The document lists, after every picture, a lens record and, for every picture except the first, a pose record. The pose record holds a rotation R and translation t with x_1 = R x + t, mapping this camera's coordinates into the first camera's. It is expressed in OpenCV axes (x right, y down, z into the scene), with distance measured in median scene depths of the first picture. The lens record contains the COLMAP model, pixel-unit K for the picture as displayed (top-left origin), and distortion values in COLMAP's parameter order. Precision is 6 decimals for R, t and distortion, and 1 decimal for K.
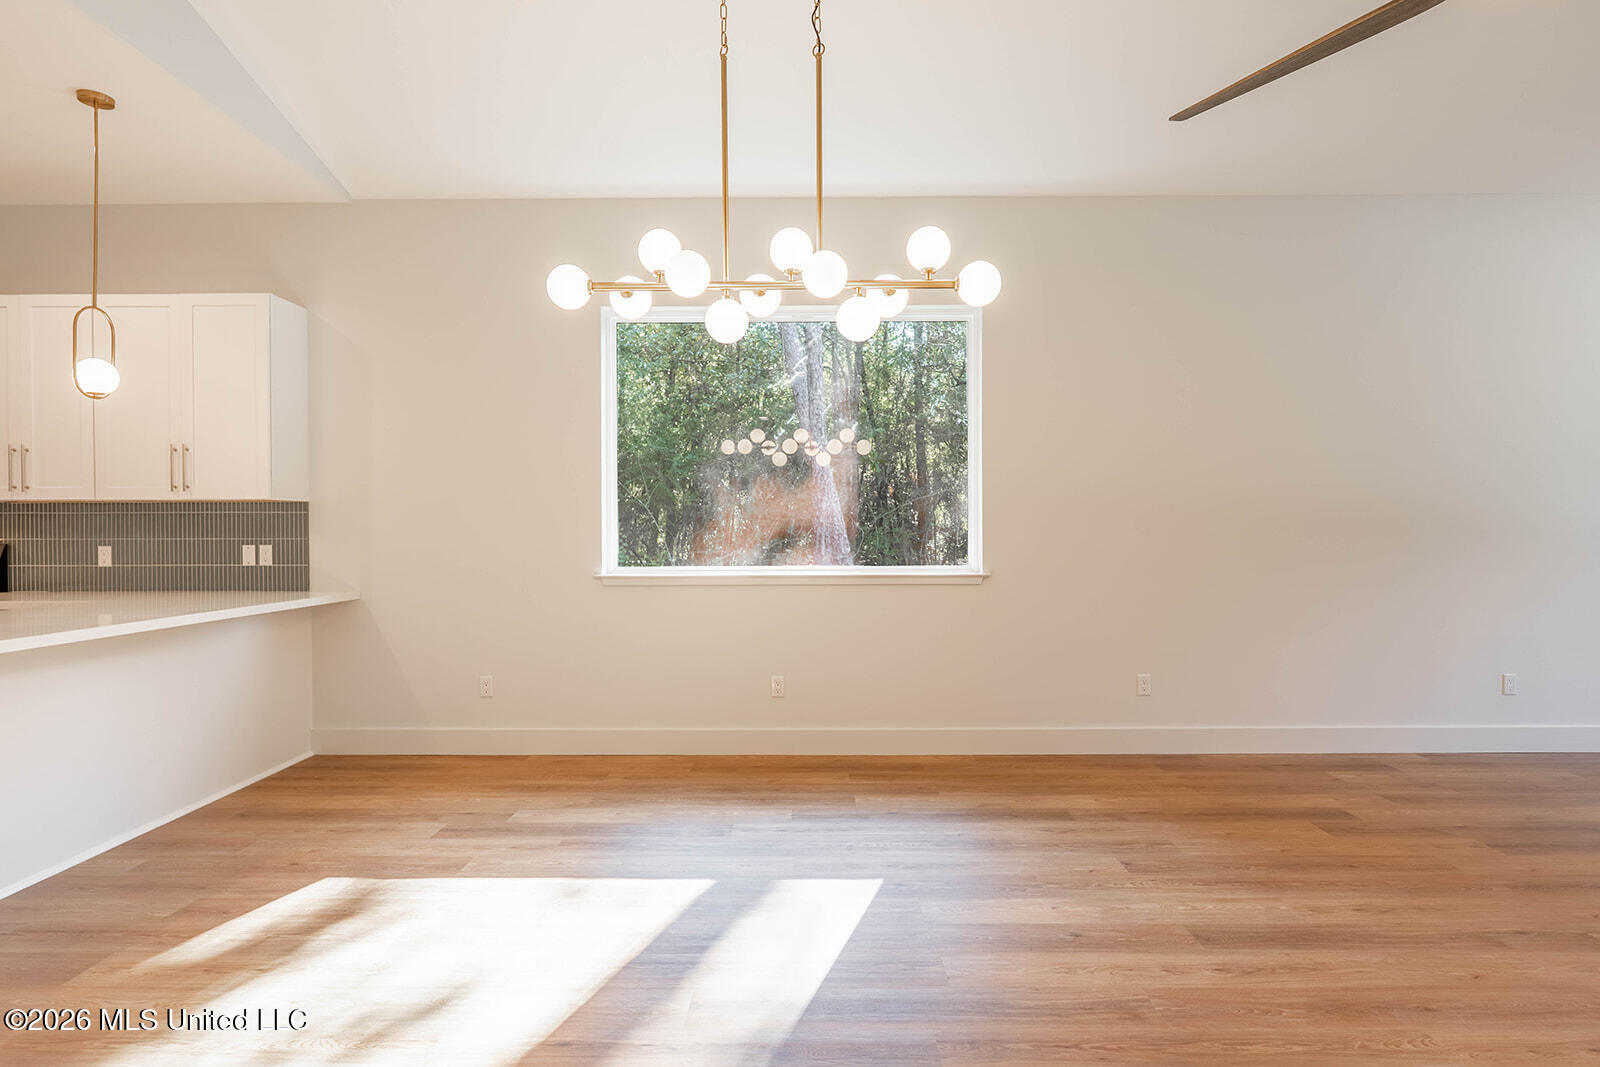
lens RADIAL K [[821.3, 0, 799.6], [0, 821.3, 534.3], [0, 0, 1]] dist [-0.002499, -0.000274]
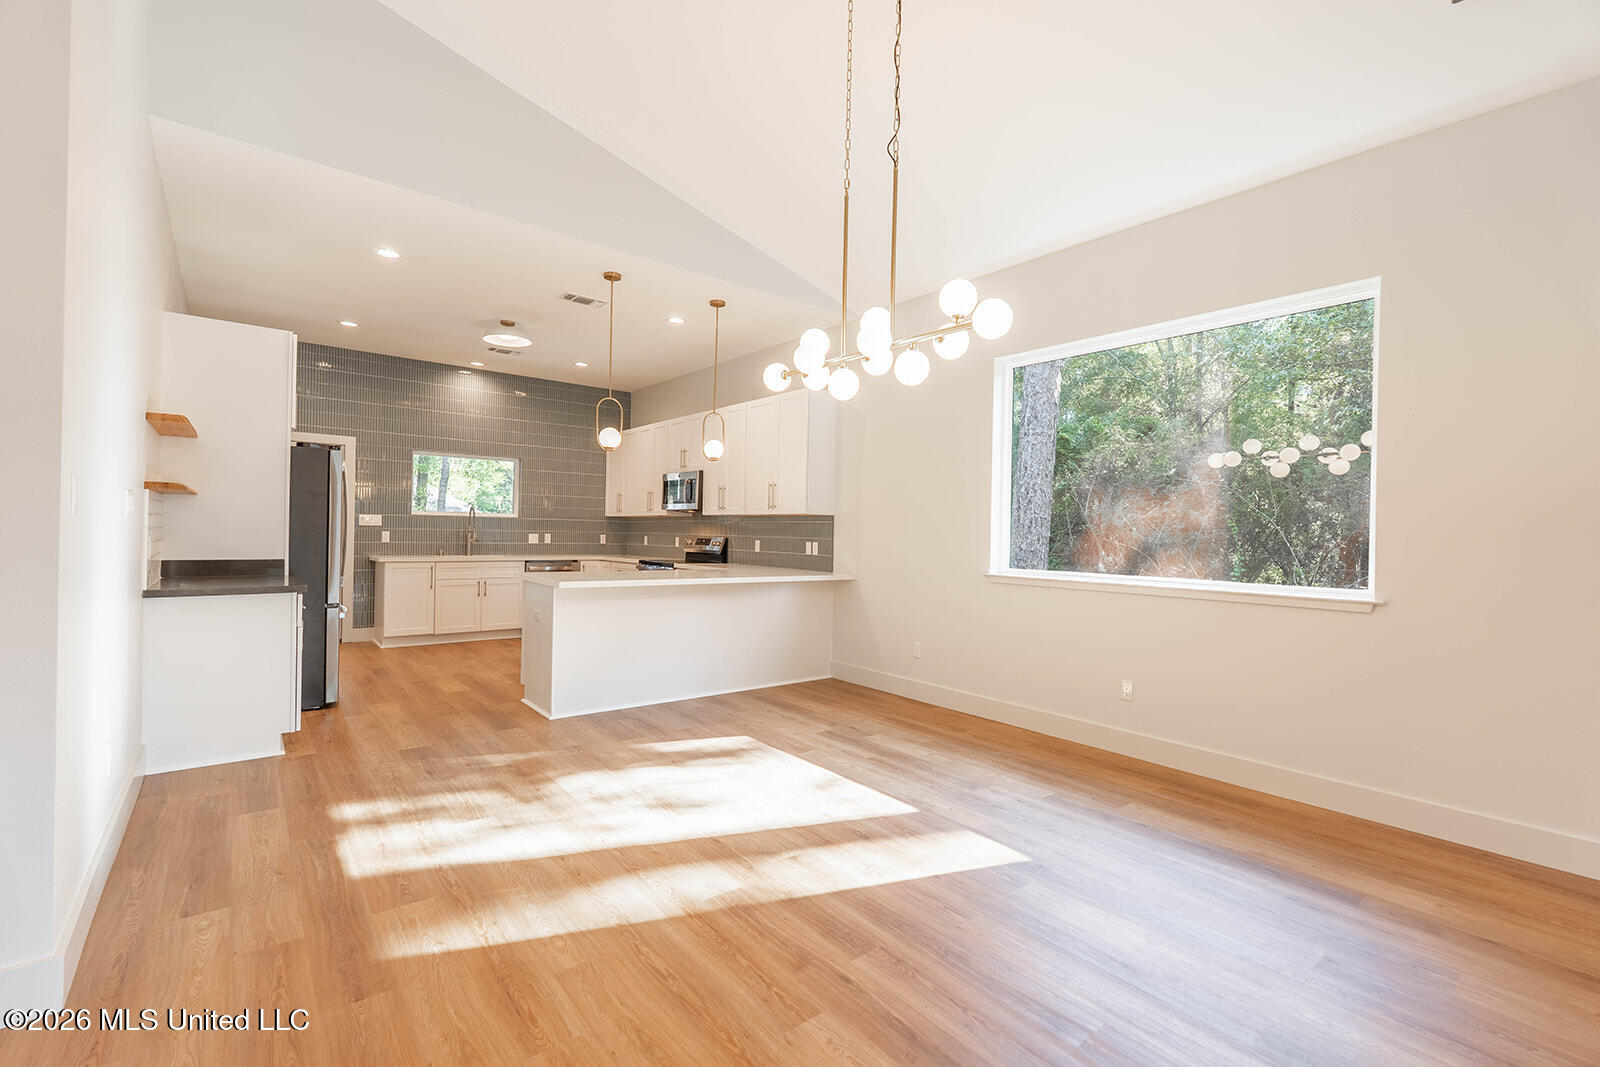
lens RADIAL K [[717.1, 0, 802.5], [0, 717.1, 532.6], [0, 0, 1]] dist [-0.002991, -0.000338]
pose [[0.621094, 0.016146, -0.783570, 0.503006], [-0.029593, 0.999558, -0.002860, -0.000854], [0.783177, 0.024965, 0.621297, 0.119291]]
